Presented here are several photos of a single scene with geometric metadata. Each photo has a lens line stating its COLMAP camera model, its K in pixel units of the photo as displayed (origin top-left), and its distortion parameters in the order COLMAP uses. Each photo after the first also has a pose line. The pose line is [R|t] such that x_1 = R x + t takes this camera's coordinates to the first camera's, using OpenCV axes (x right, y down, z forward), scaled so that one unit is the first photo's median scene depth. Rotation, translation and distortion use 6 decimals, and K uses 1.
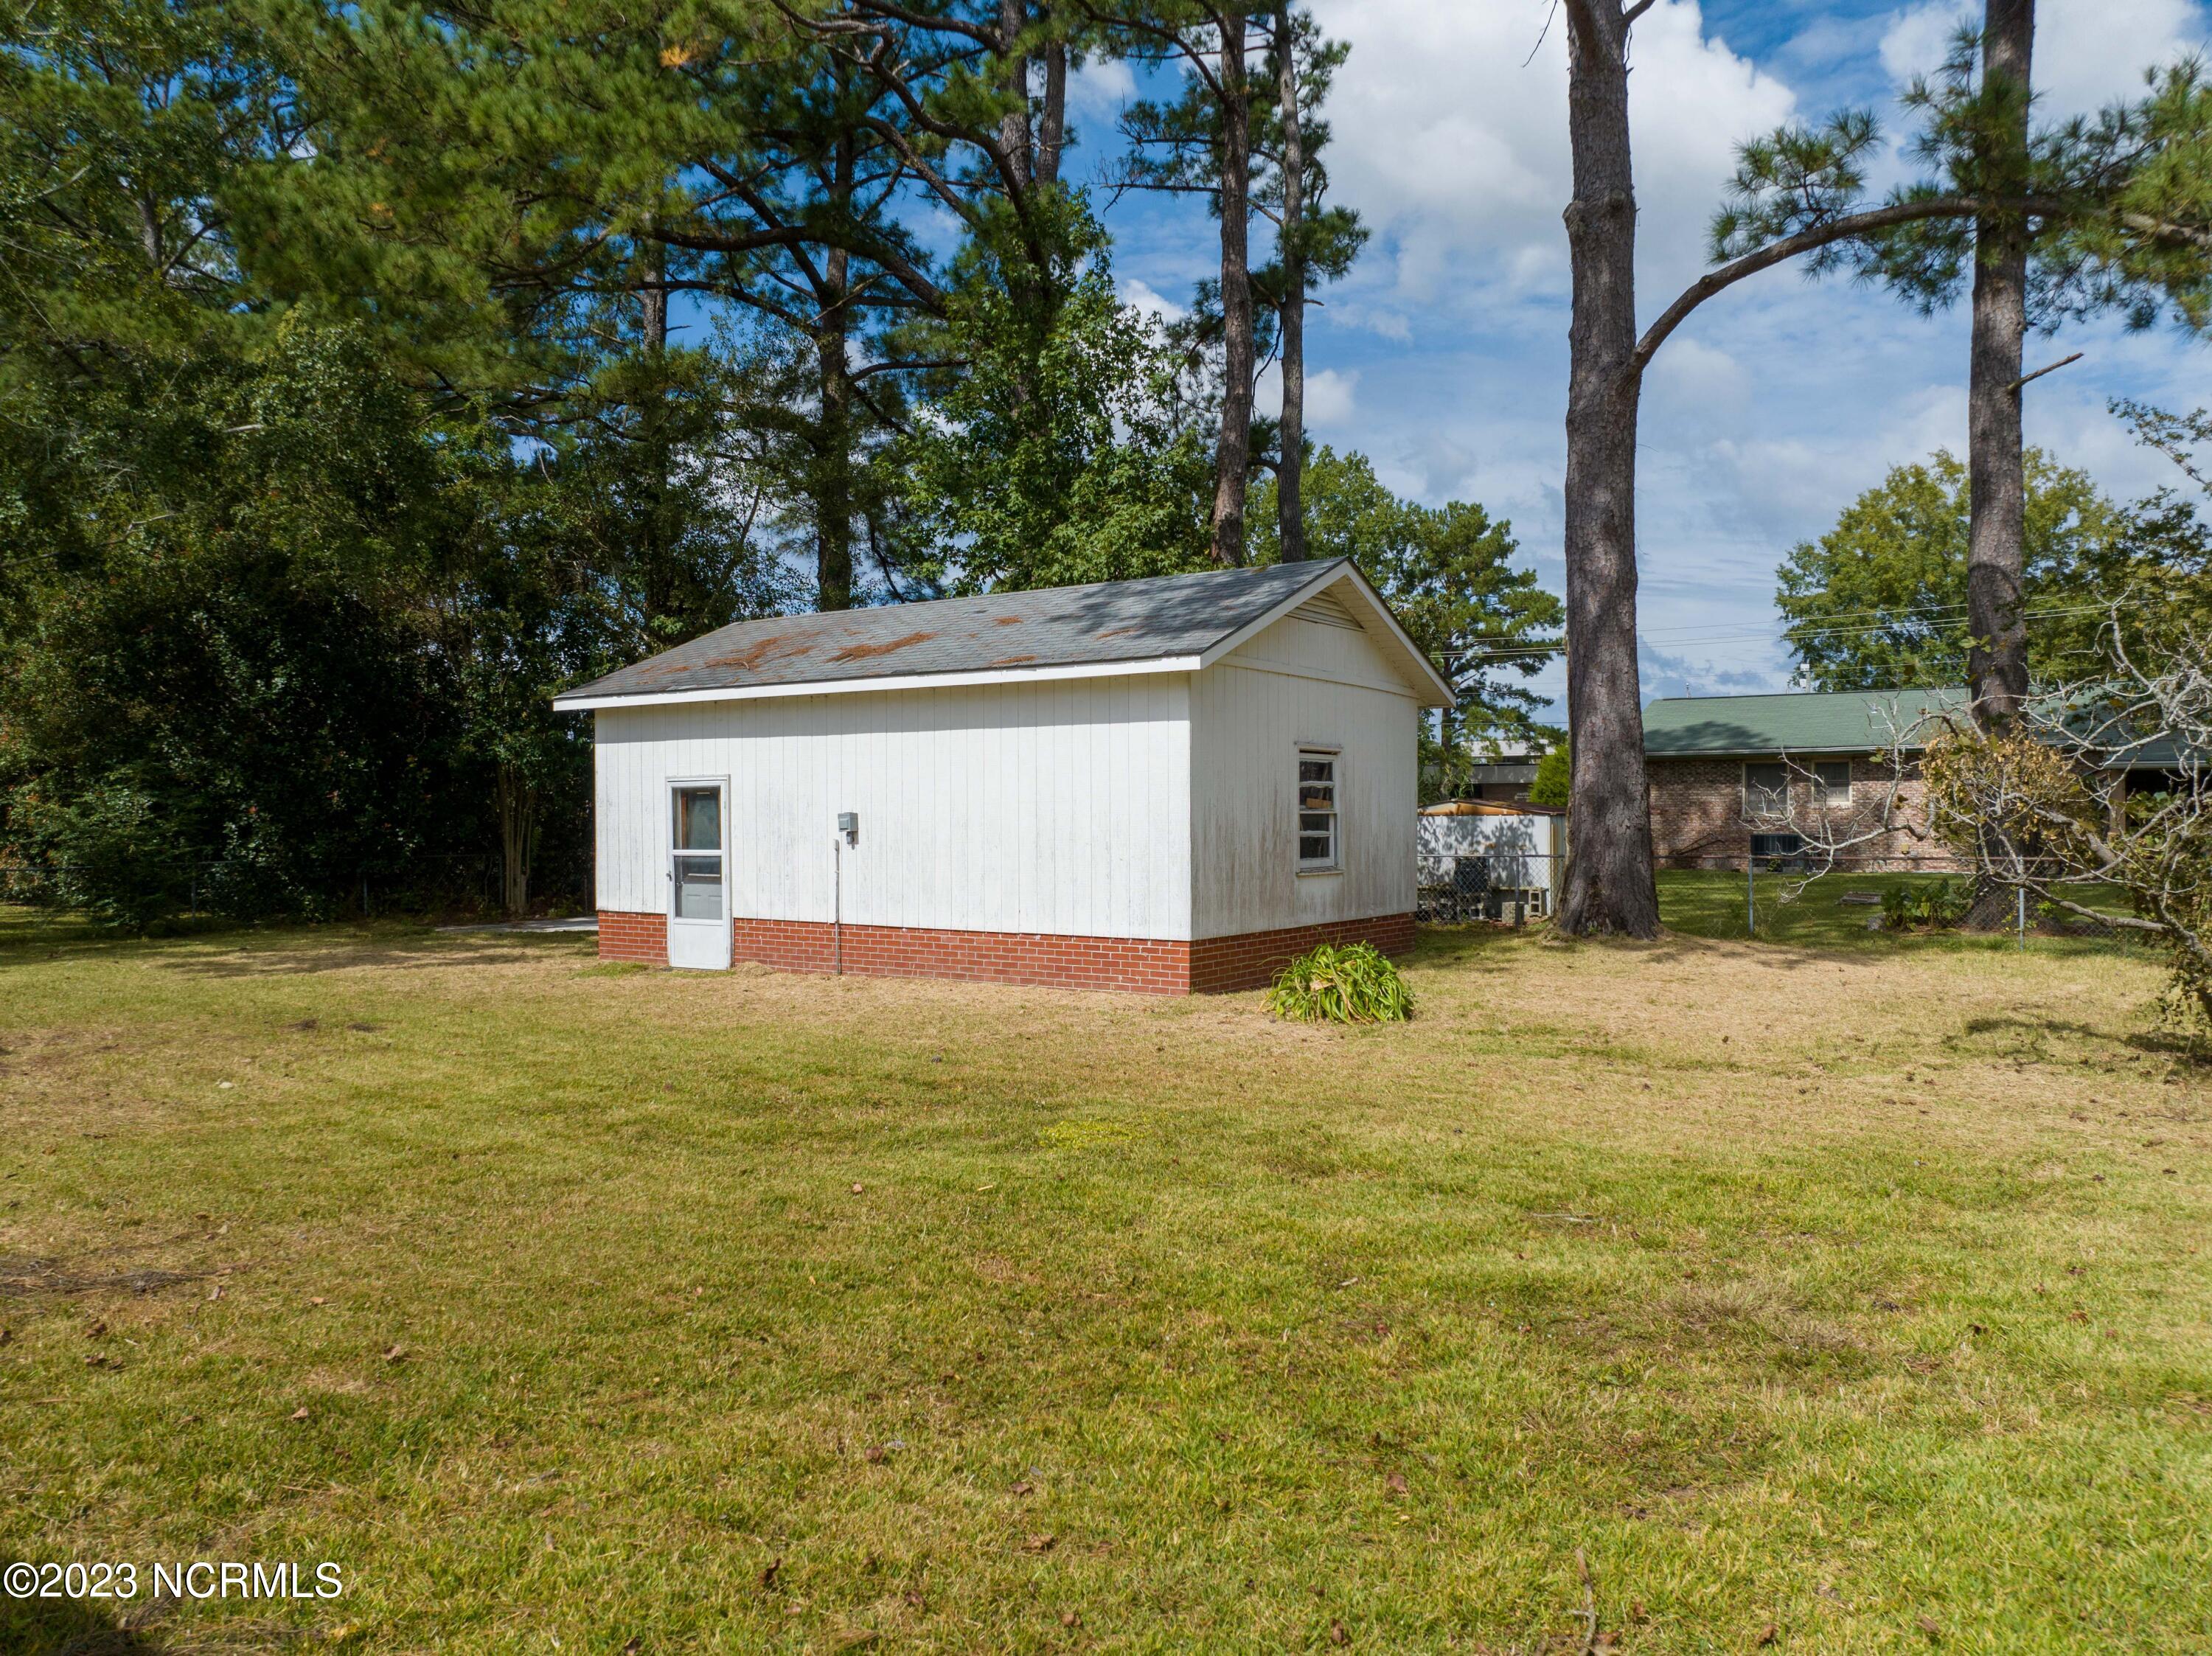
lens RADIAL K [[1601.5, 0, 1106.0], [0, 1601.5, 828.0], [0, 0, 1]] dist [-0.033005, 0.033483]
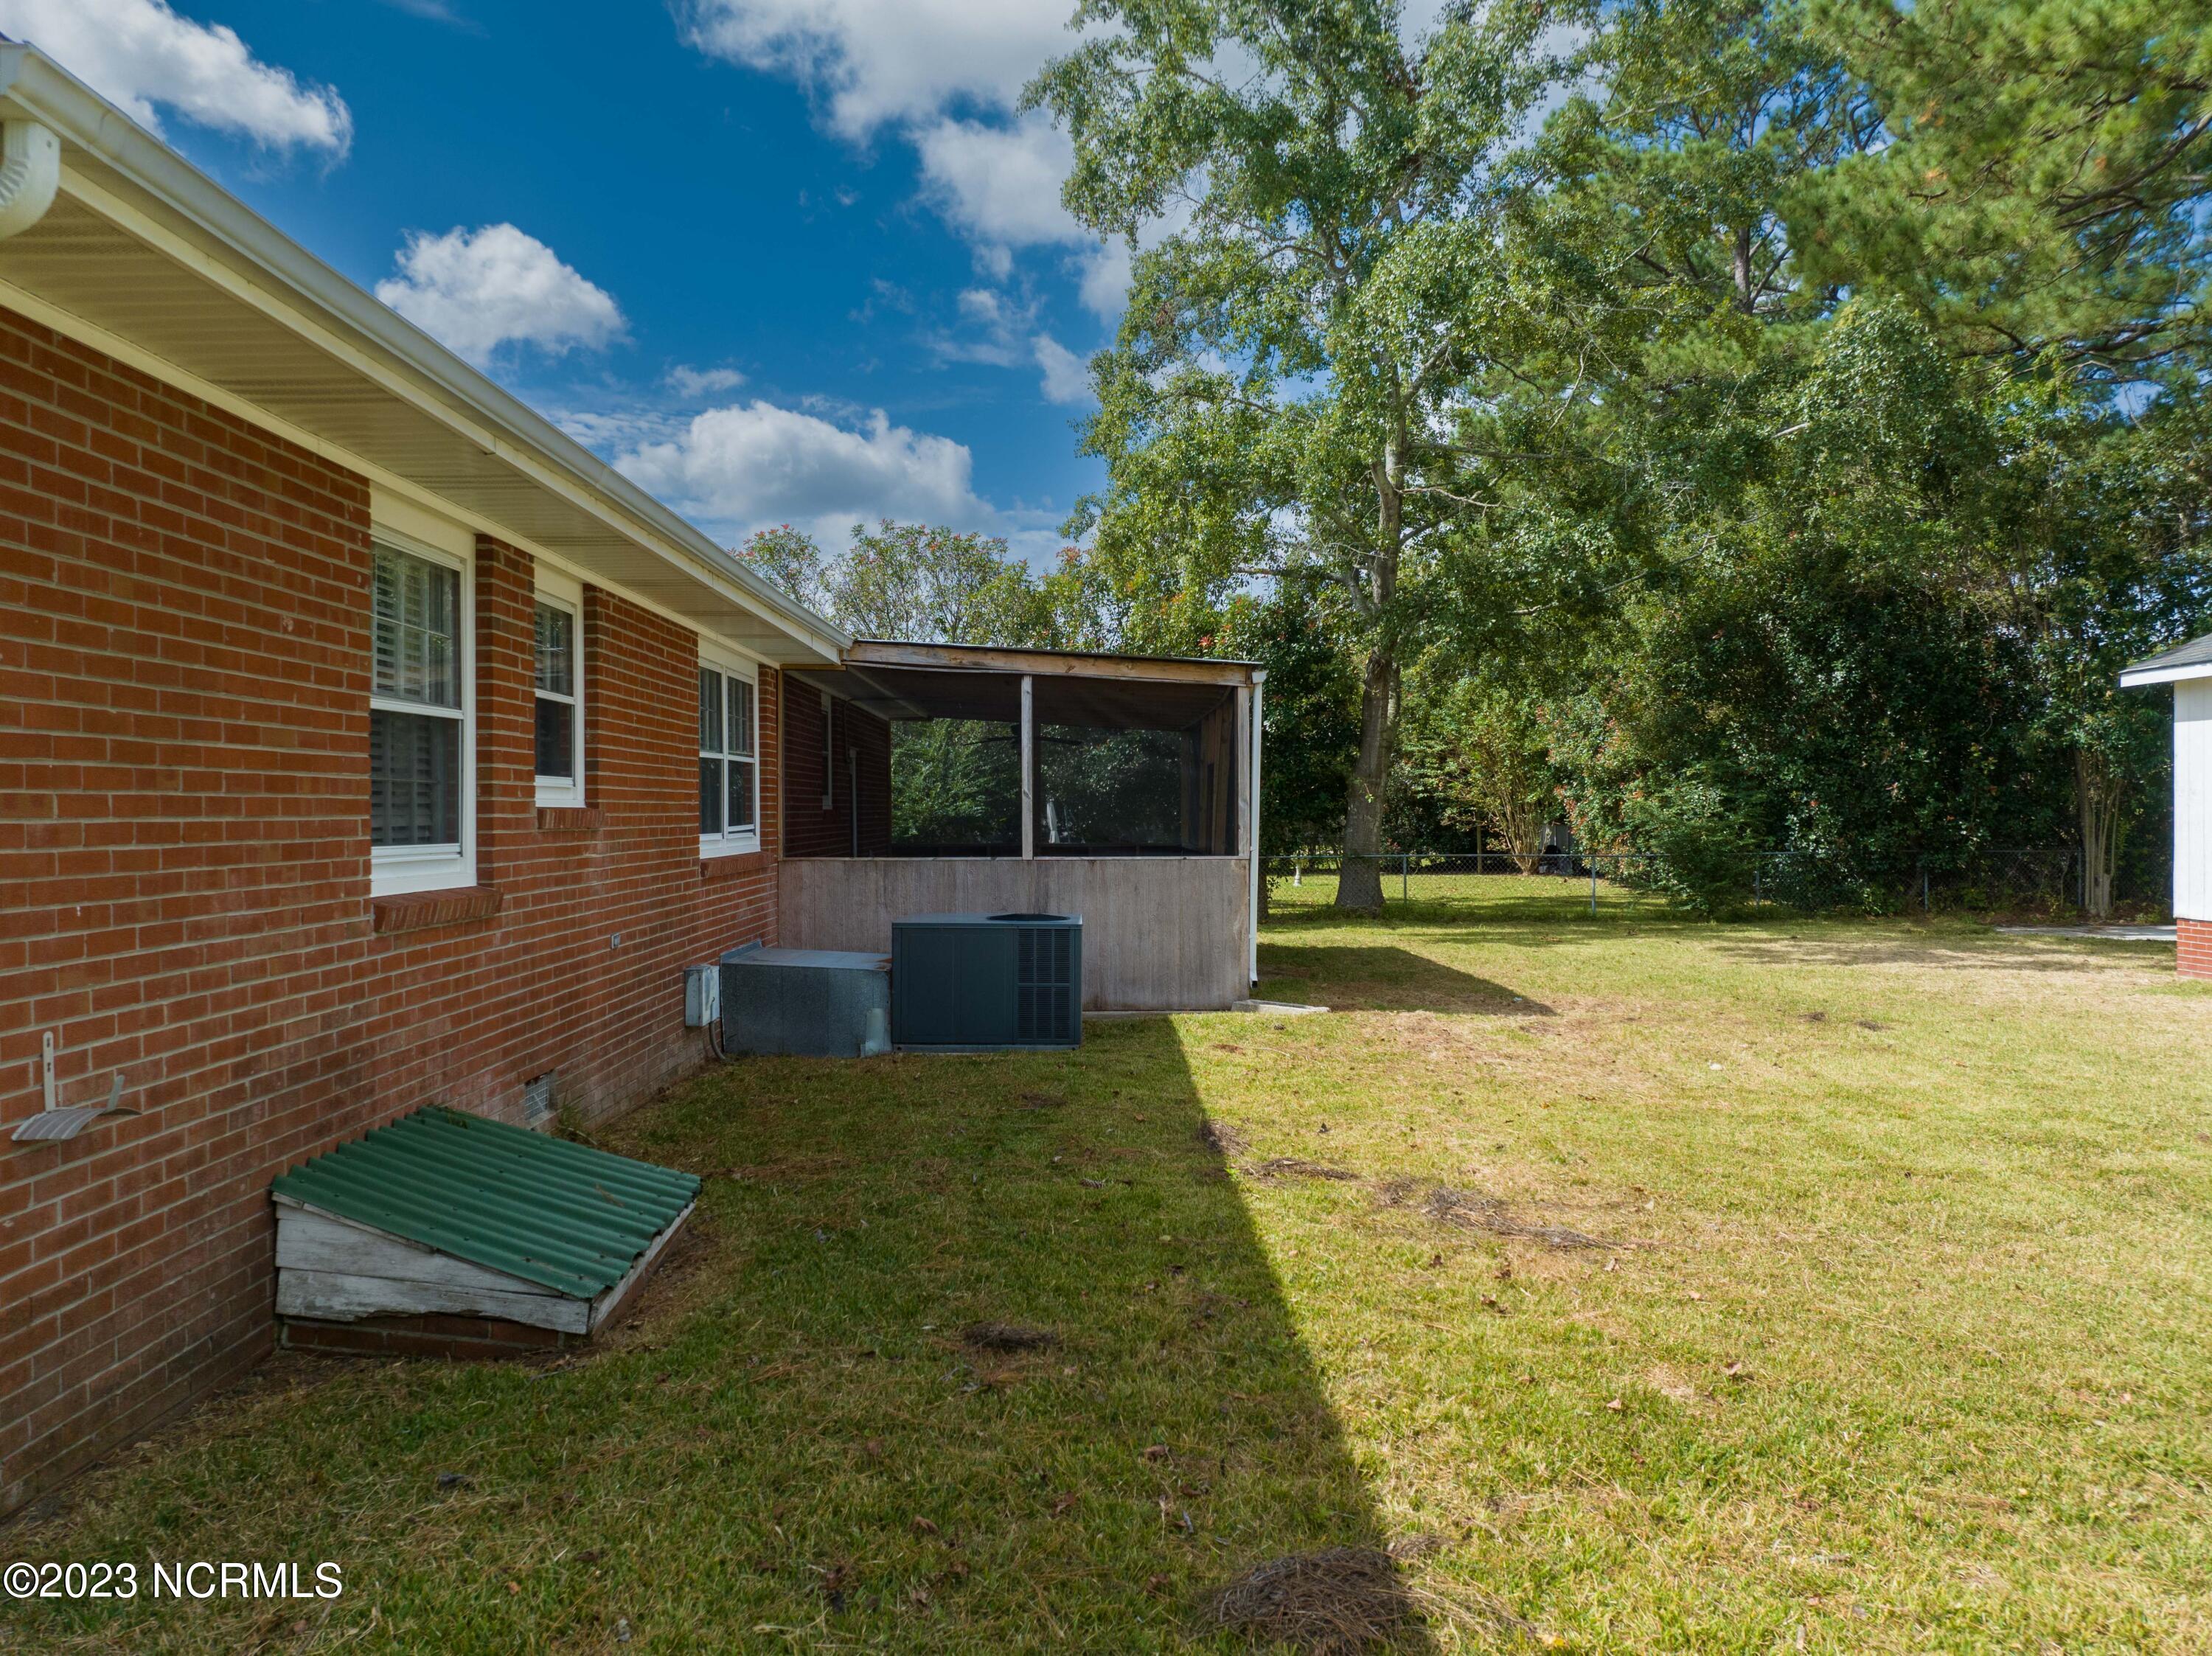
lens RADIAL K [[1594.1, 0, 1106.0], [0, 1594.1, 828.0], [0, 0, 1]] dist [-0.047956, 0.036105]
pose [[0.584240, 0.007532, -0.811546, 0.028479], [-0.004905, 0.999971, 0.005750, 0.001721], [0.811566, 0.000621, 0.584260, 0.047269]]
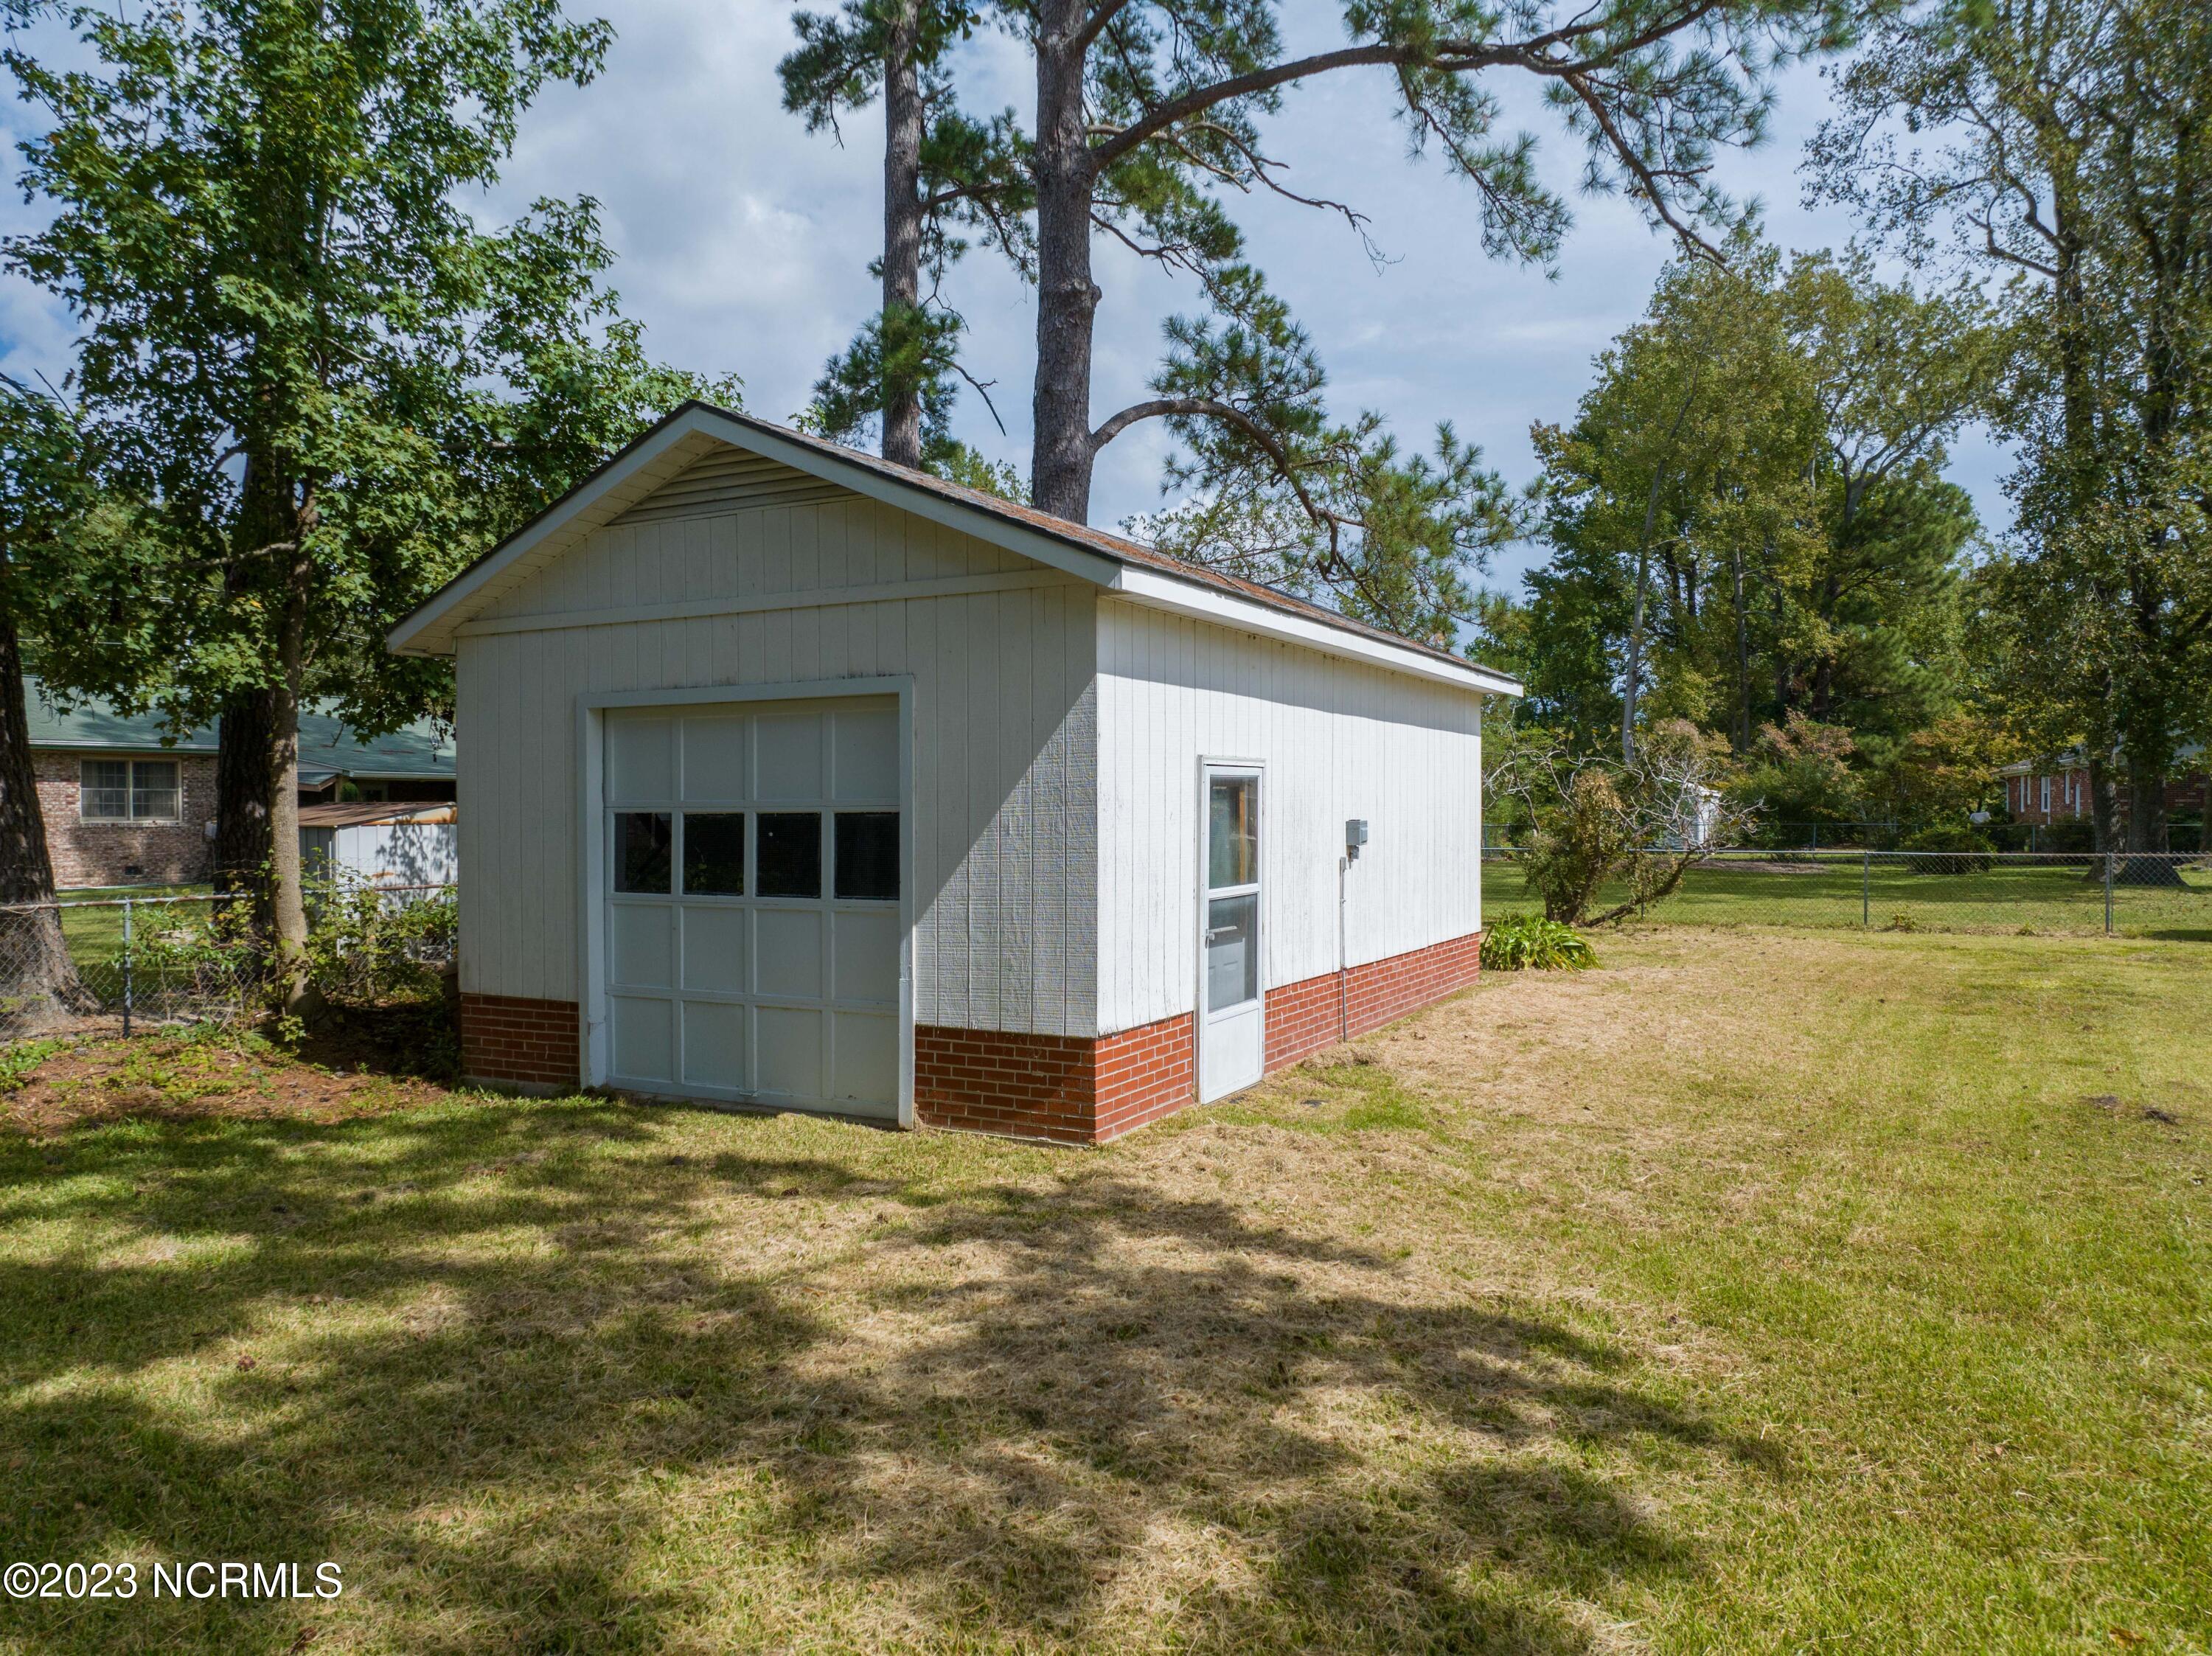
lens RADIAL K [[1601.5, 0, 1106.0], [0, 1601.5, 828.0], [0, 0, 1]] dist [-0.033005, 0.033483]
pose [[-0.116811, -0.008525, 0.993118, -0.791329], [0.013350, 0.999859, 0.010153, -0.013069], [-0.993064, 0.014444, -0.116681, 1.068301]]
